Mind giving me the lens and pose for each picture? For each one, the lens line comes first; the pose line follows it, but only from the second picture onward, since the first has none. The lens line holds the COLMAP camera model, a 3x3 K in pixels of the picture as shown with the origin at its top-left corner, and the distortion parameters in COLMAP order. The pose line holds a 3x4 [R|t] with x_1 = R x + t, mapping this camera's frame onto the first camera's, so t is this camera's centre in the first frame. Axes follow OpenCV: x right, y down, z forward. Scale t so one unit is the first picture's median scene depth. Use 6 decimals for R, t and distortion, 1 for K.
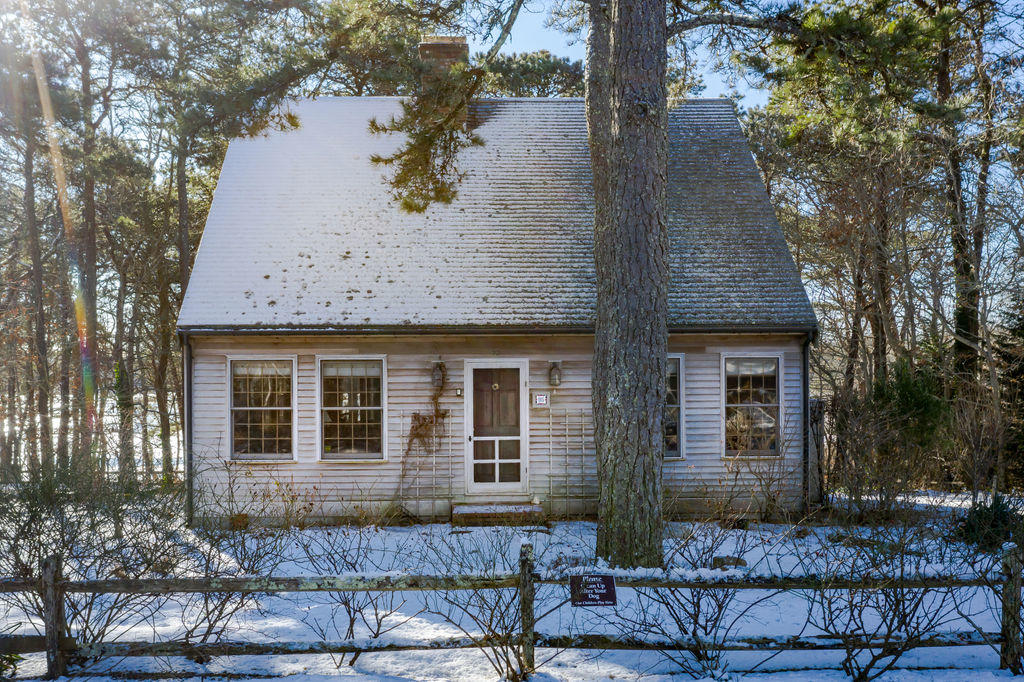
lens RADIAL K [[807.7, 0, 511.9], [0, 807.7, 341.0], [0, 0, 1]] dist [0.002522, 0.000437]
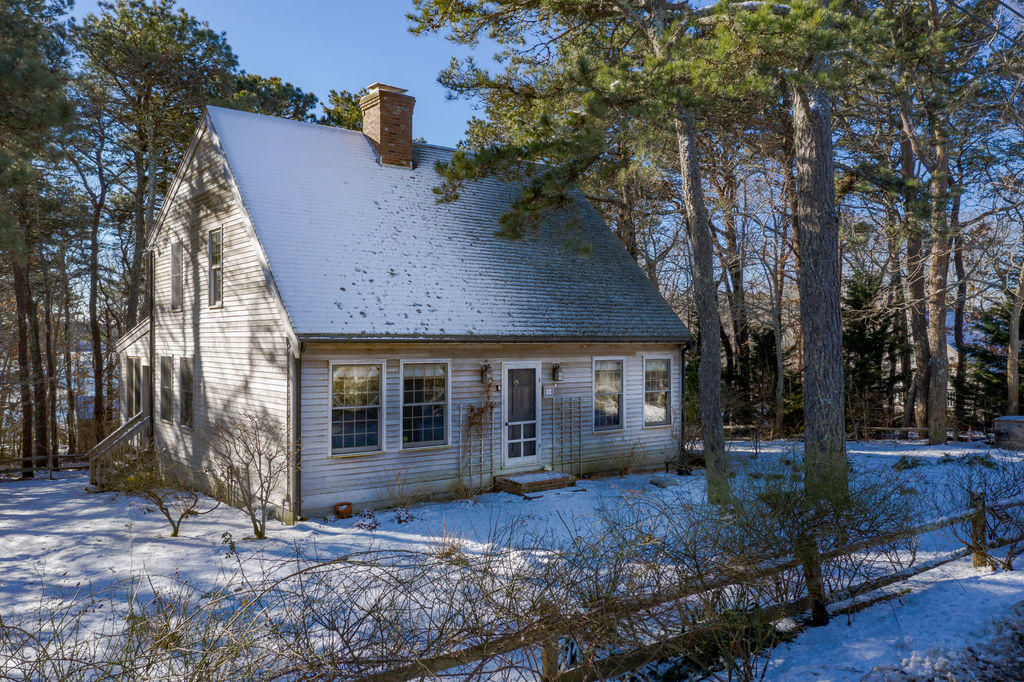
lens RADIAL K [[807.7, 0, 514.4], [0, 807.7, 340.5], [0, 0, 1]] dist [0.002522, 0.000437]
pose [[0.810026, 0.005158, 0.586372, -0.791642], [0.000316, 0.999957, -0.009232, 0.000449], [-0.586394, 0.007664, 0.809989, -0.044485]]
